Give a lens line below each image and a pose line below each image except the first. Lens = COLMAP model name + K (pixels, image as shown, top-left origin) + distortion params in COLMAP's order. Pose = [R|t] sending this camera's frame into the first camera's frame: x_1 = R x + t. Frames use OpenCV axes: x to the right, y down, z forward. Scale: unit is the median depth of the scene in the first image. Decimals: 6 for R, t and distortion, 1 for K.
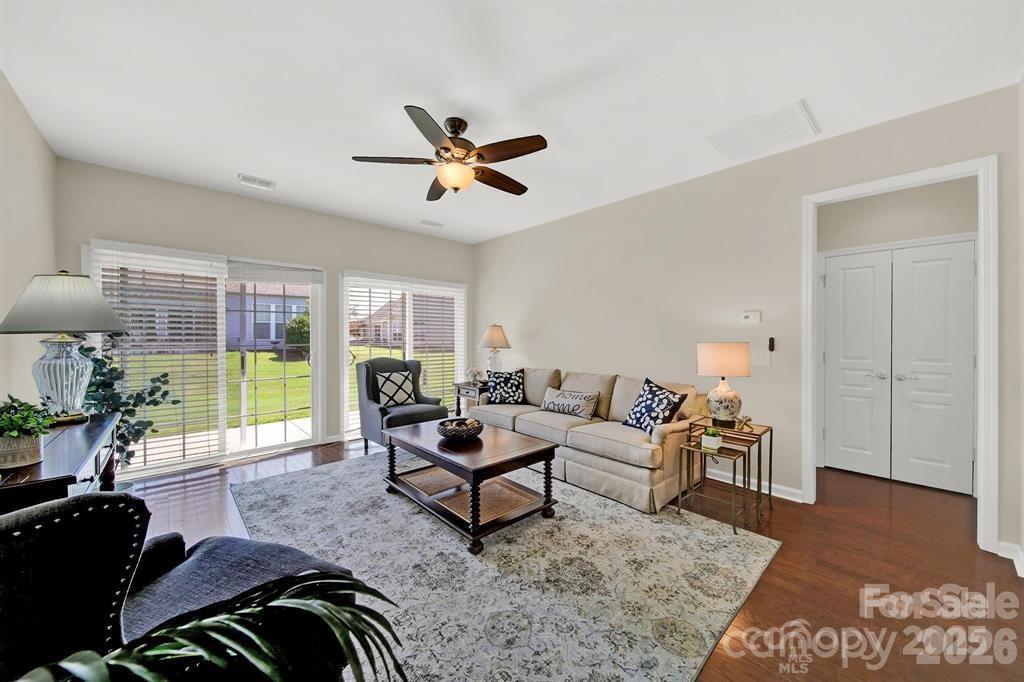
lens RADIAL K [[375.8, 0, 520.1], [0, 375.8, 340.7], [0, 0, 1]] dist [0.004507, 0.000563]
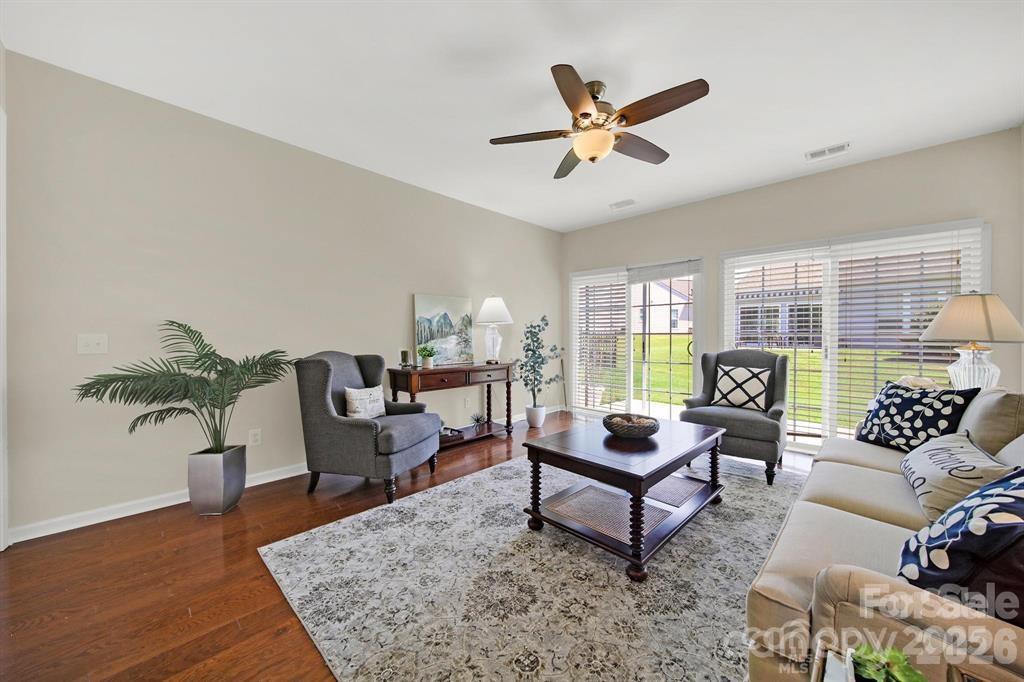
lens RADIAL K [[375.8, 0, 505.0], [0, 375.8, 337.3], [0, 0, 1]] dist [0.004507, 0.000563]
pose [[0.014668, 0.004497, -0.999882, 0.485750], [-0.016148, 0.999861, 0.004260, 0.025532], [0.999762, 0.016083, 0.014739, 0.491344]]
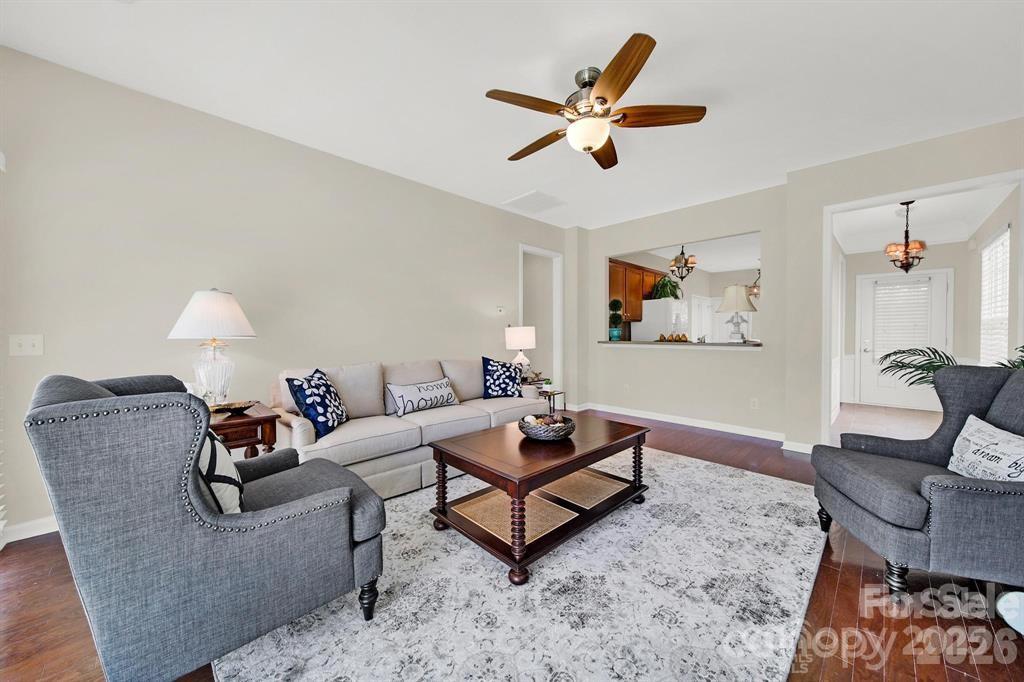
lens RADIAL K [[354.8, 0, 515.1], [0, 354.8, 344.1], [0, 0, 1]] dist [-0.001144, -0.000008]
pose [[-0.015810, -0.032419, 0.999349, -0.645754], [0.006213, 0.999452, 0.032520, 0.019559], [-0.999856, 0.006723, -0.015600, 0.756348]]
